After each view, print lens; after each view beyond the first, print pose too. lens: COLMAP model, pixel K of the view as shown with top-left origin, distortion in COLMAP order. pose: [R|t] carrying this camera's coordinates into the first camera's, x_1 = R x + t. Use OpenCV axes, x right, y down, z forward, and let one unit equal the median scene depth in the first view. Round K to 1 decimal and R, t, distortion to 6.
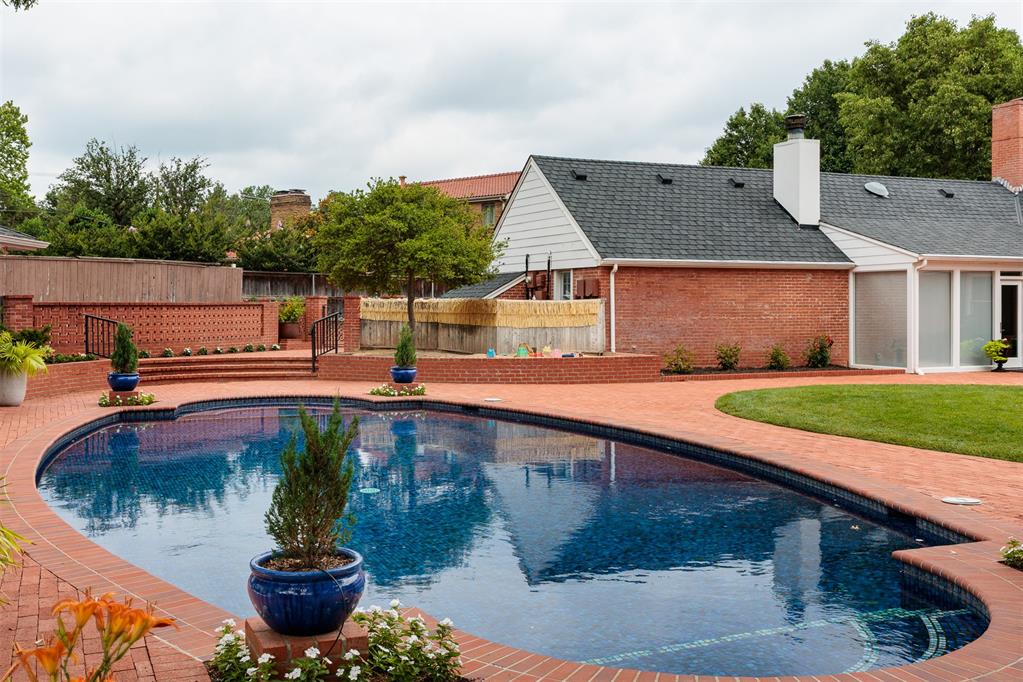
lens RADIAL K [[1078.7, 0, 511.1], [0, 1078.7, 311.3], [0, 0, 1]] dist [0.014146, 0.019611]
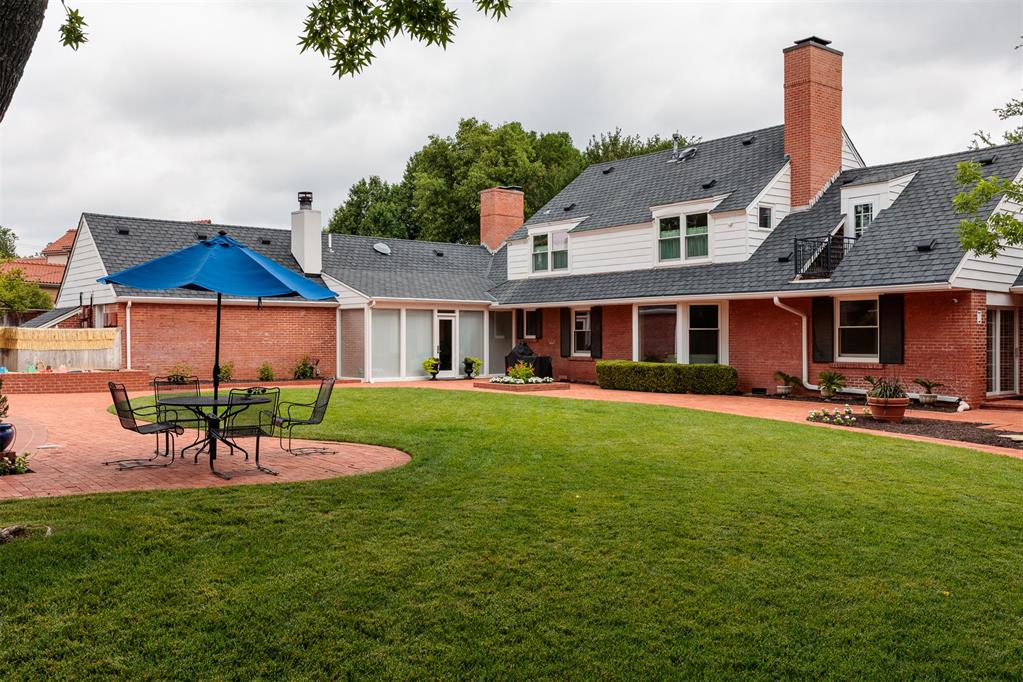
lens RADIAL K [[893.2, 0, 511.5], [0, 893.2, 341.0], [0, 0, 1]] dist [0.003047, 0.002303]
pose [[0.952304, 0.000079, 0.305150, 0.184609], [-0.000214, 1.000000, 0.000411, 0.003372], [-0.305150, -0.000457, 0.952304, -0.143761]]
